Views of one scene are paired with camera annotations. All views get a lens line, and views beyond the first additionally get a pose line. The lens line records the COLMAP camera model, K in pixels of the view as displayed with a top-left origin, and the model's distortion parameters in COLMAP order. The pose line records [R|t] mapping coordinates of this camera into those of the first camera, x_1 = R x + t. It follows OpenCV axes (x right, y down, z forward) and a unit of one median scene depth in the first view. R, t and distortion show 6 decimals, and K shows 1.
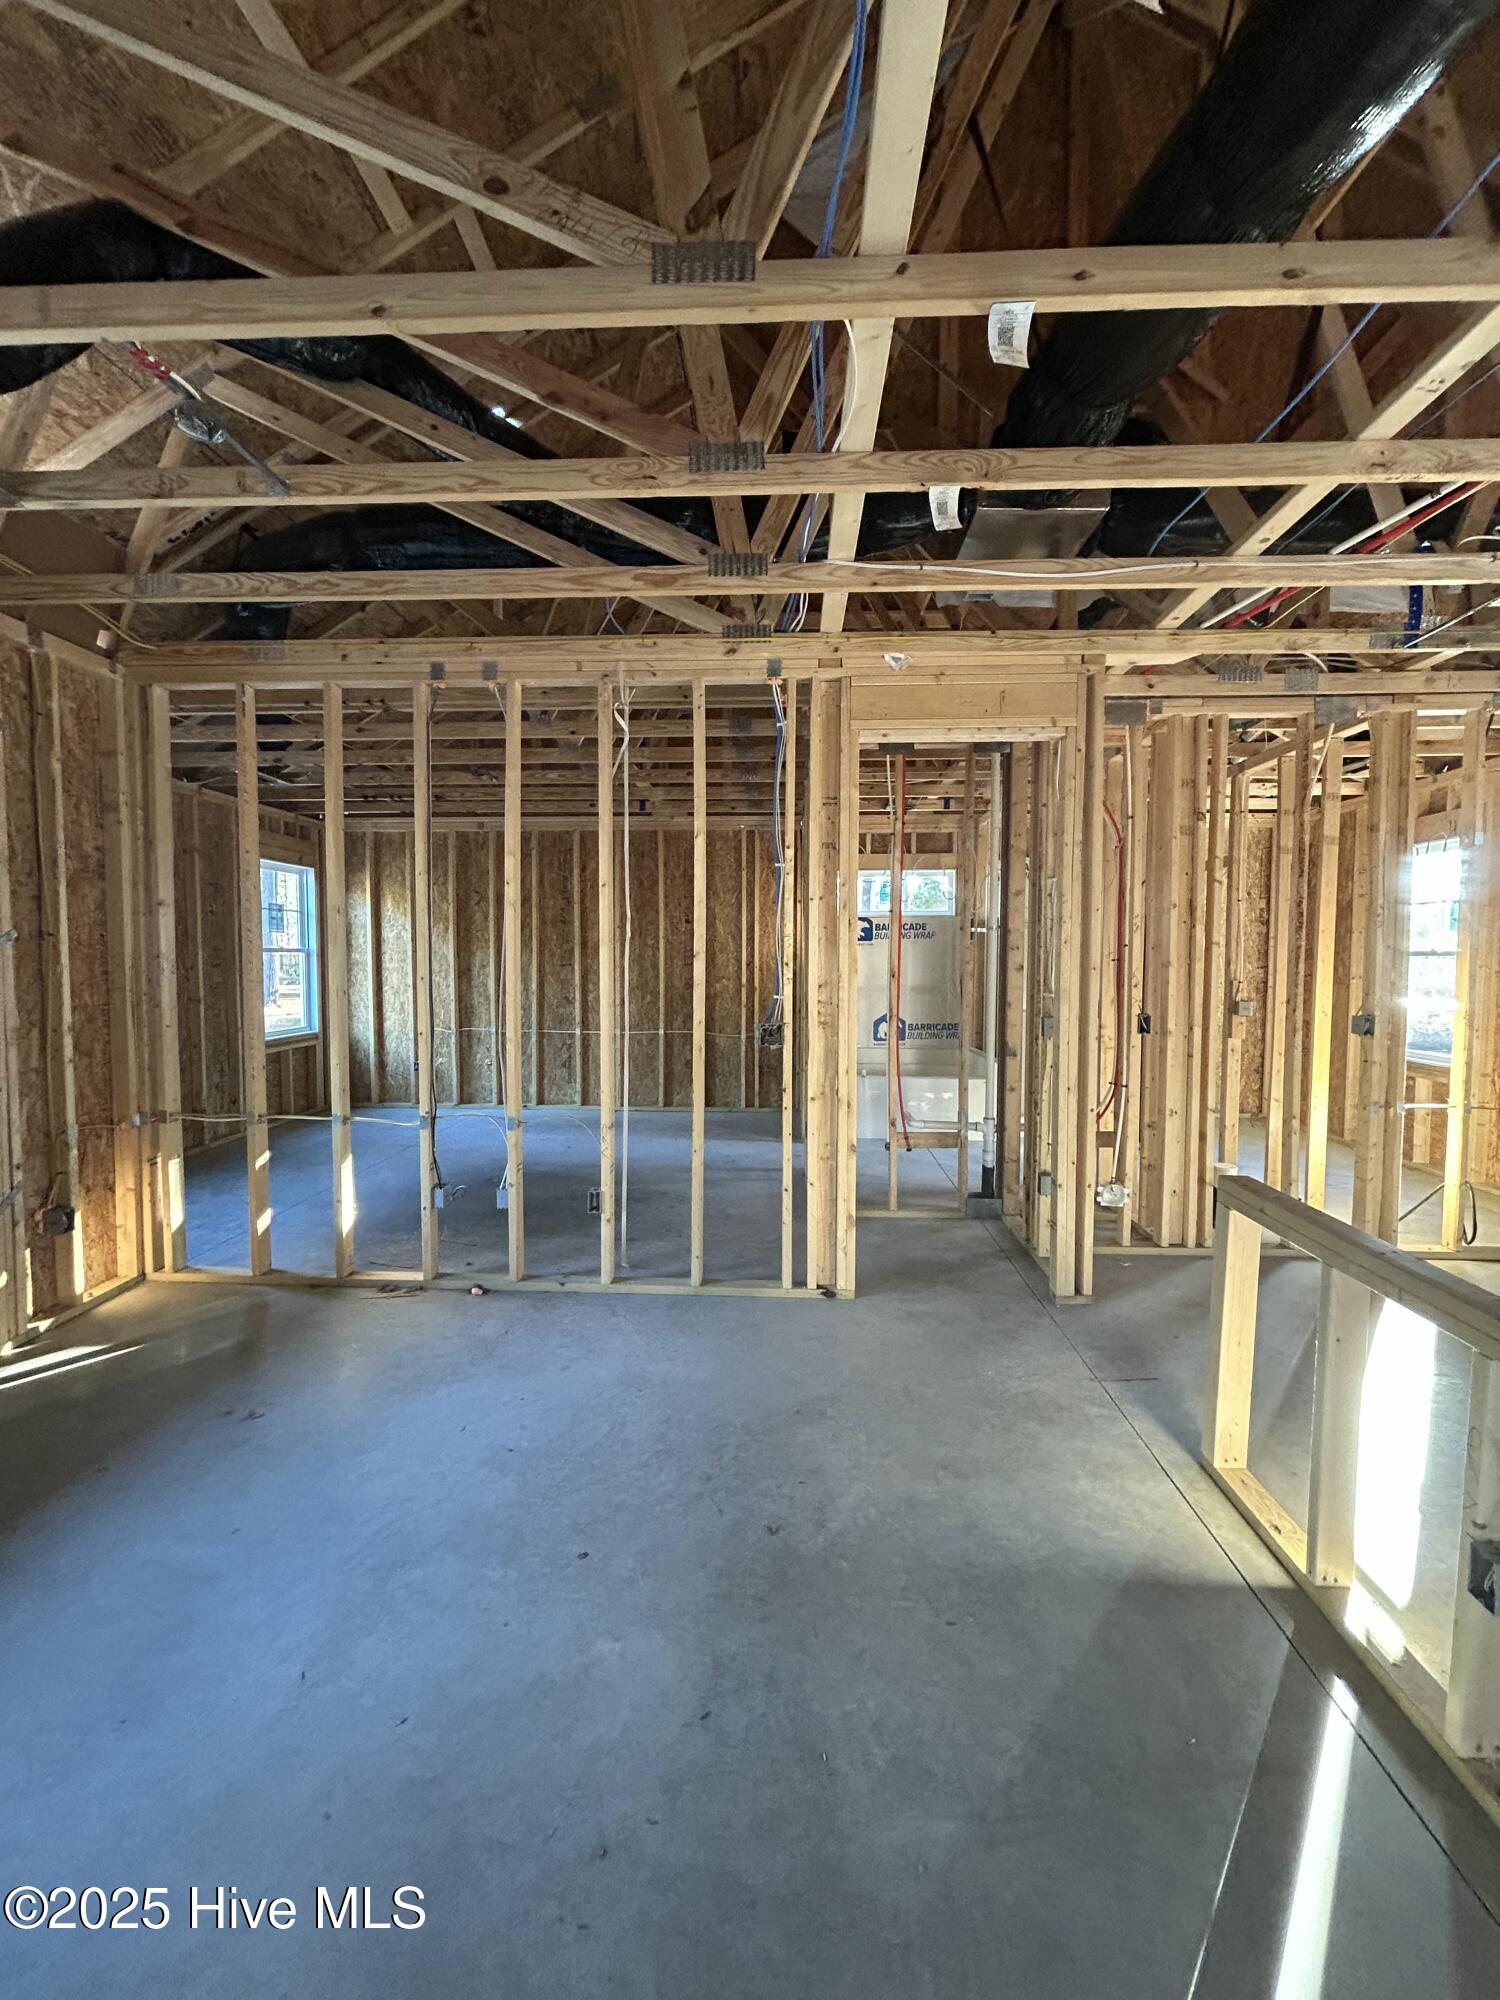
lens RADIAL K [[807.8, 0, 748.4], [0, 807.8, 997.9], [0, 0, 1]] dist [-0.002382, 0.001310]
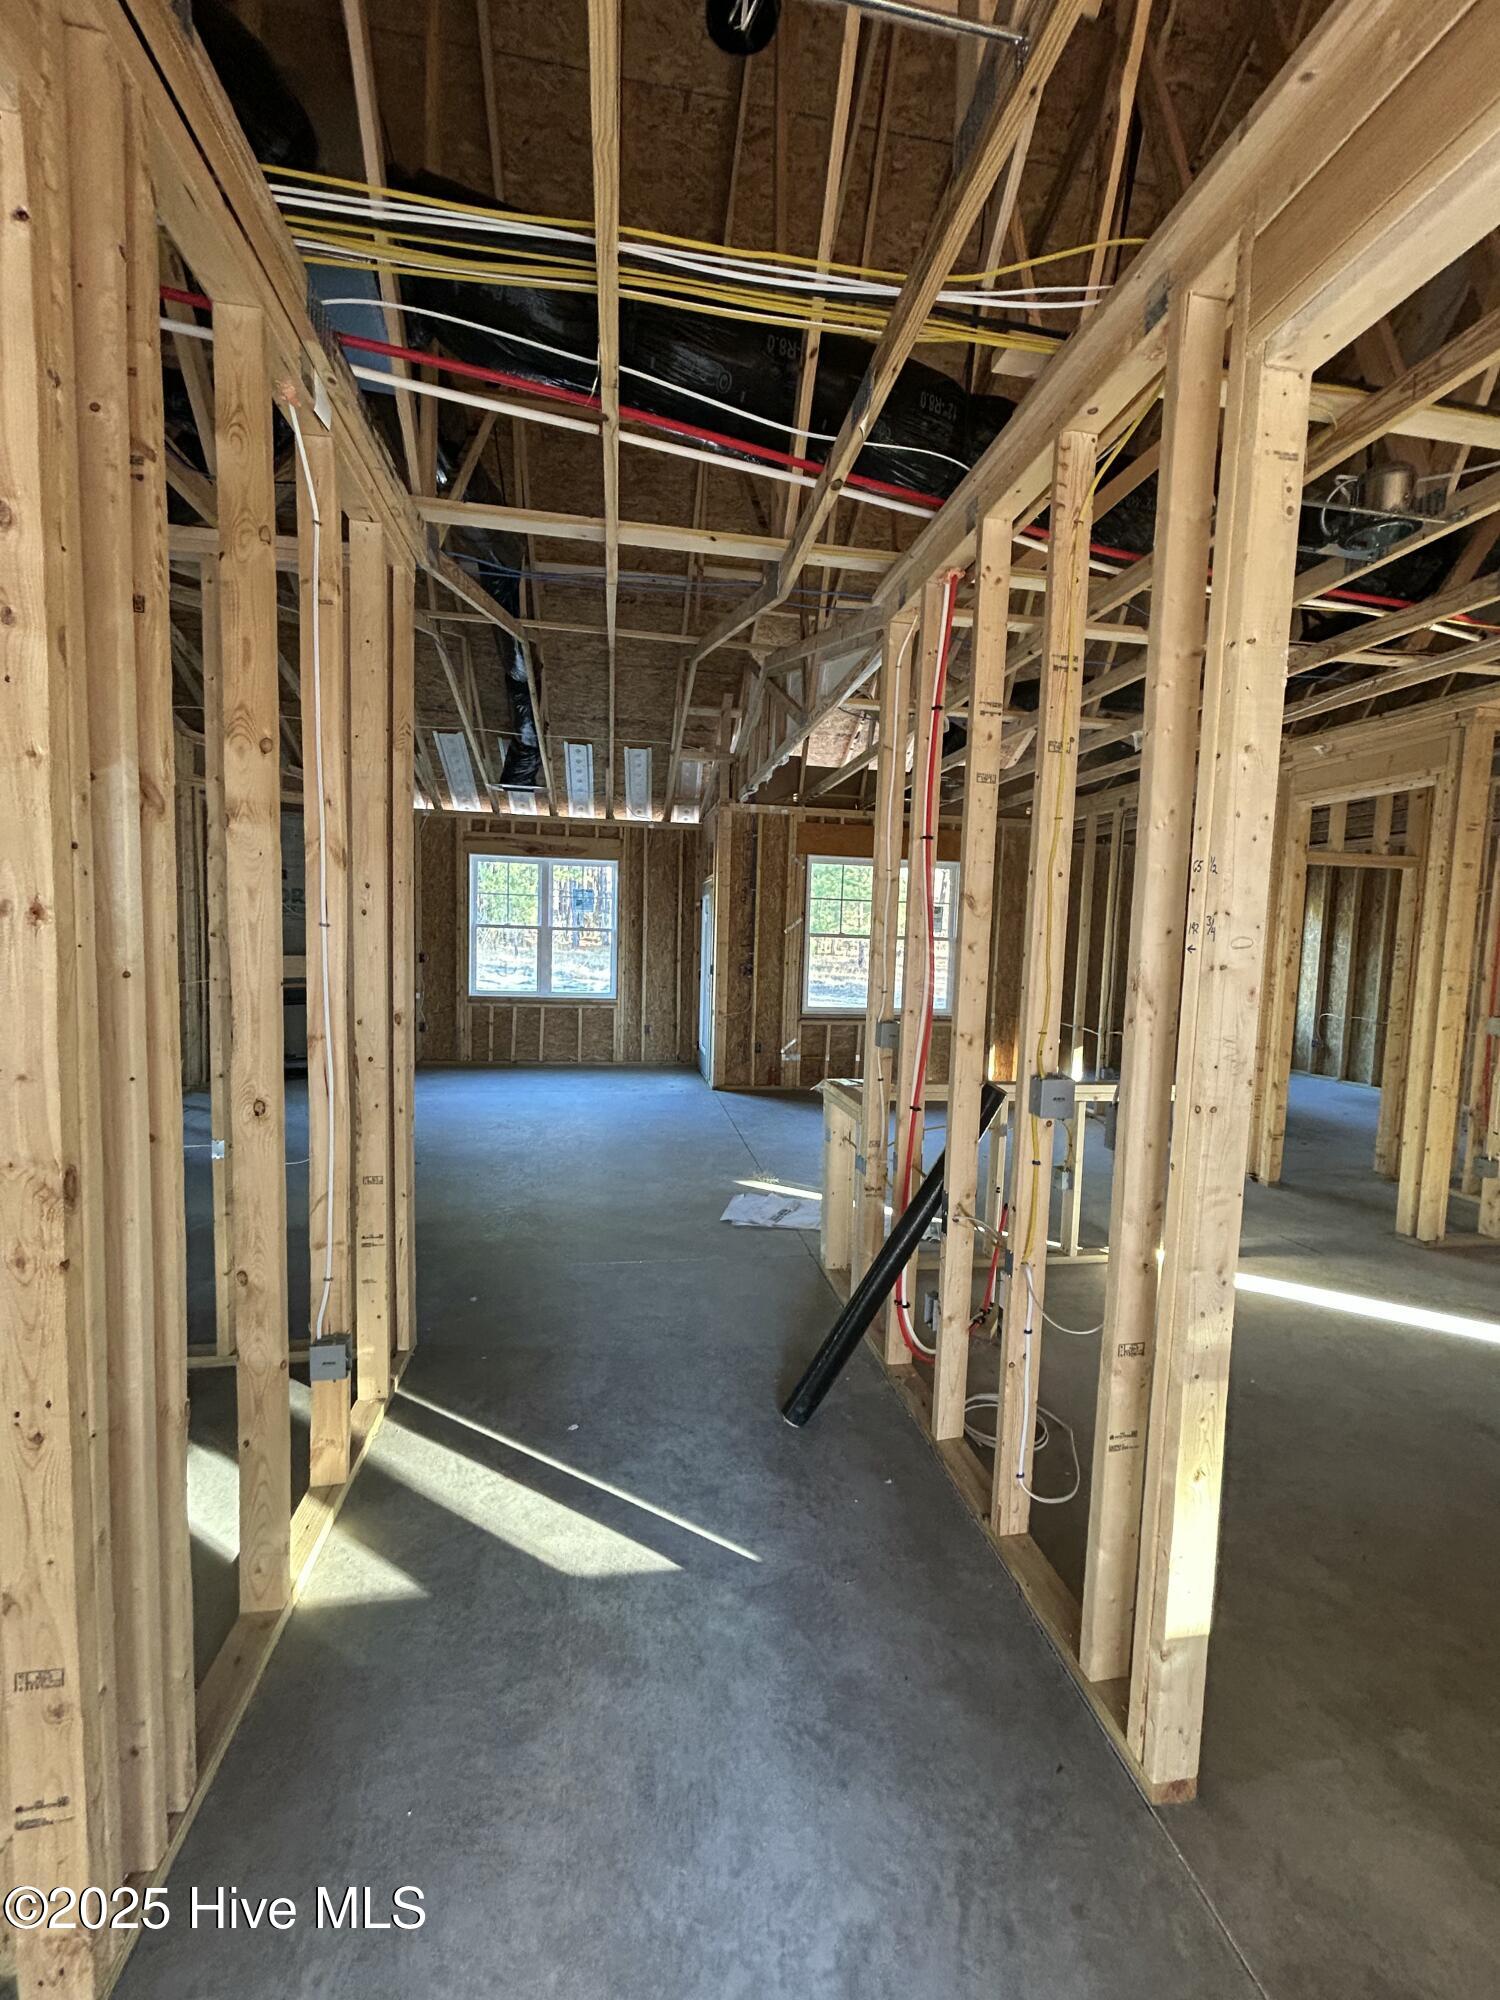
lens RADIAL K [[807.8, 0, 751.6], [0, 807.8, 996.9], [0, 0, 1]] dist [-0.002382, 0.001310]
pose [[0.214486, 0.080285, -0.973422, 1.363323], [-0.081549, 0.994608, 0.064064, 0.010725], [0.973317, 0.065641, 0.219877, -0.269019]]
